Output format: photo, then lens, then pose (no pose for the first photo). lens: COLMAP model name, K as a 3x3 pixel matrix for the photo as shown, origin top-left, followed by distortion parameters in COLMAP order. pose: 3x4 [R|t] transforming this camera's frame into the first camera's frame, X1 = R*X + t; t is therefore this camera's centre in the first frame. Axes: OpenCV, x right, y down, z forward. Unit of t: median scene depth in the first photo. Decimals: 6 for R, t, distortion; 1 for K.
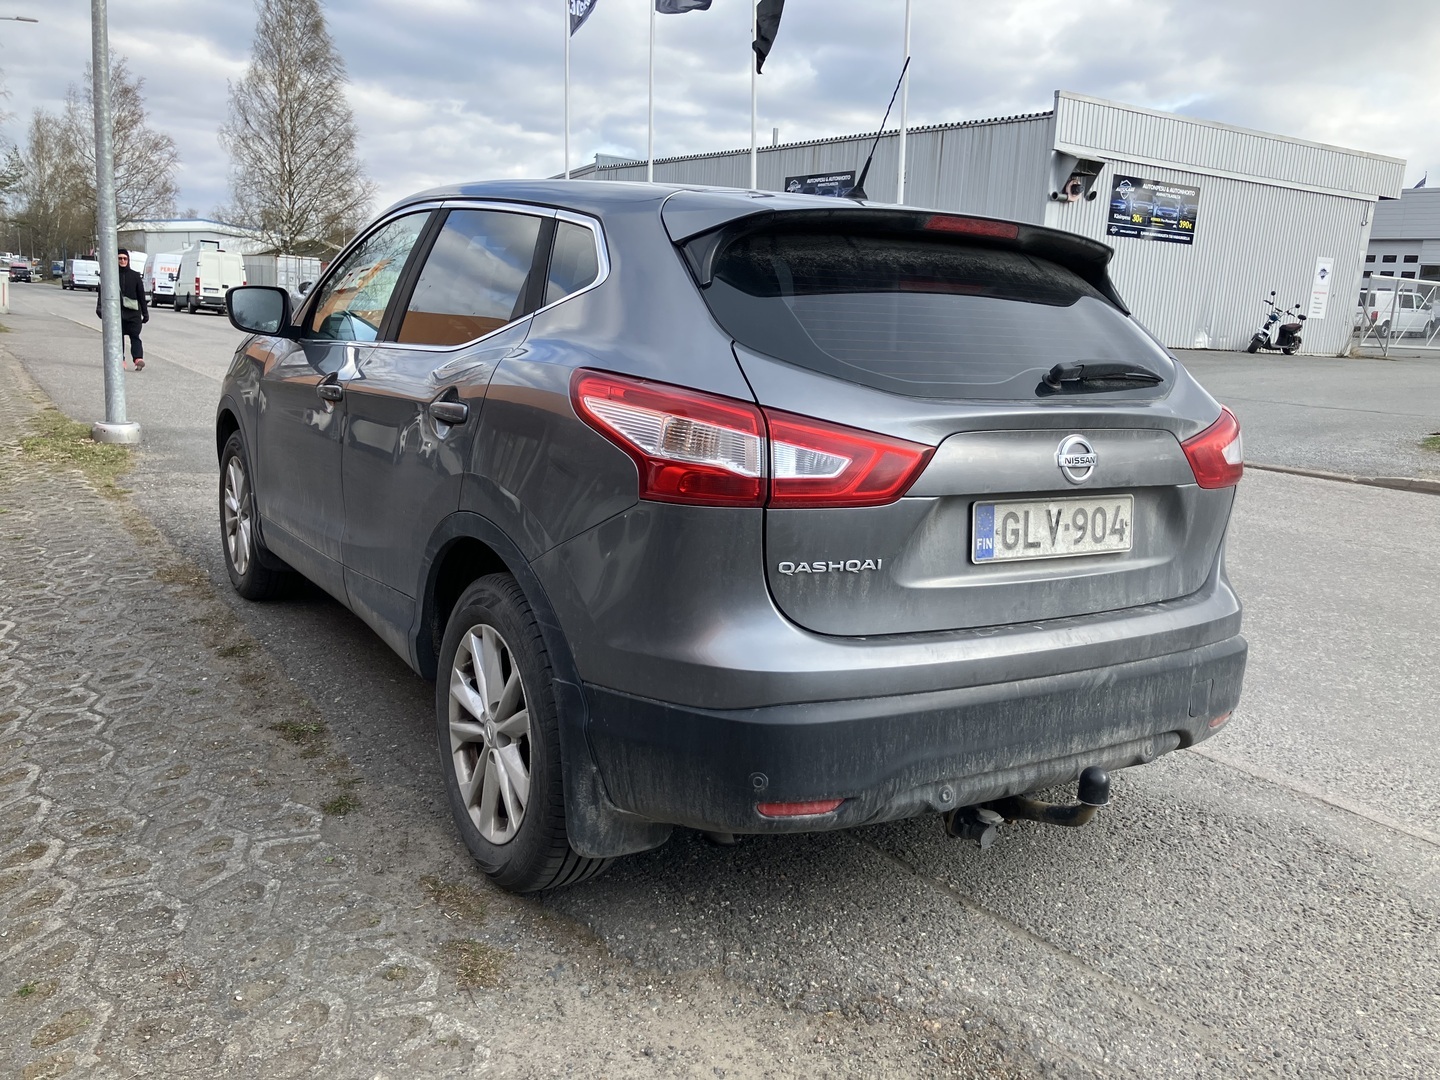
lens RADIAL K [[1166.3, 0, 731.0], [0, 1166.3, 538.5], [0, 0, 1]] dist [0.050846, -0.046753]
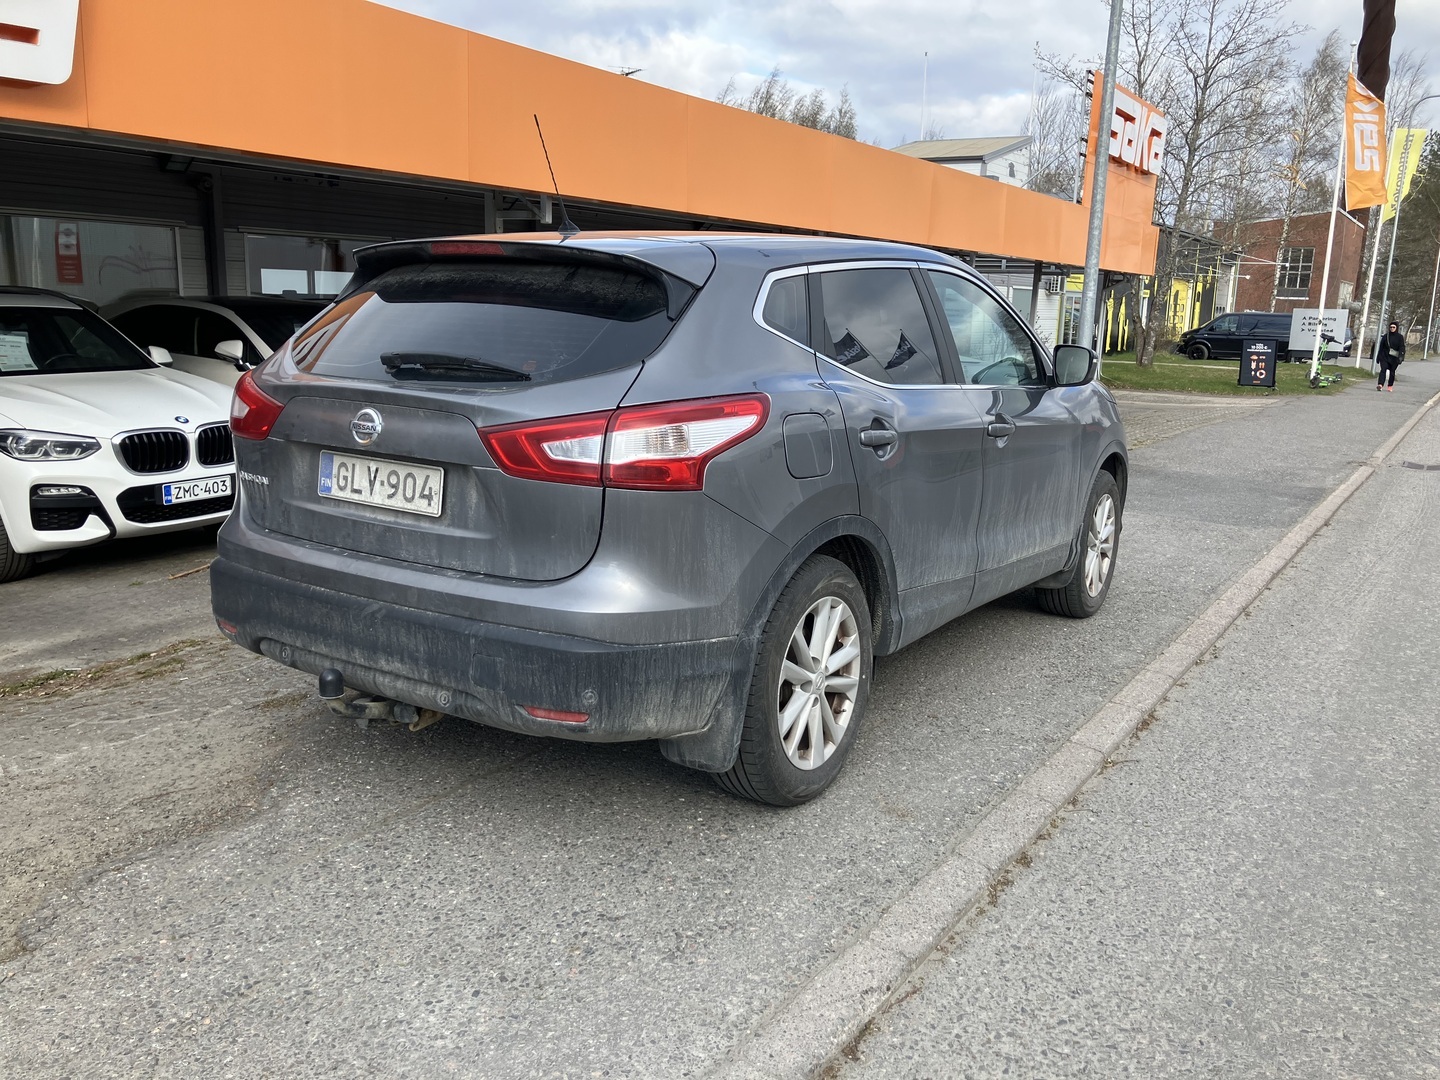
lens RADIAL K [[1166.3, 0, 730.1], [0, 1166.3, 544.9], [0, 0, 1]] dist [0.050846, -0.046753]
pose [[0.419138, 0.130596, -0.898481, 1.545513], [-0.188424, 0.980567, 0.054629, -0.081646], [0.888155, 0.146398, 0.435601, 0.779813]]
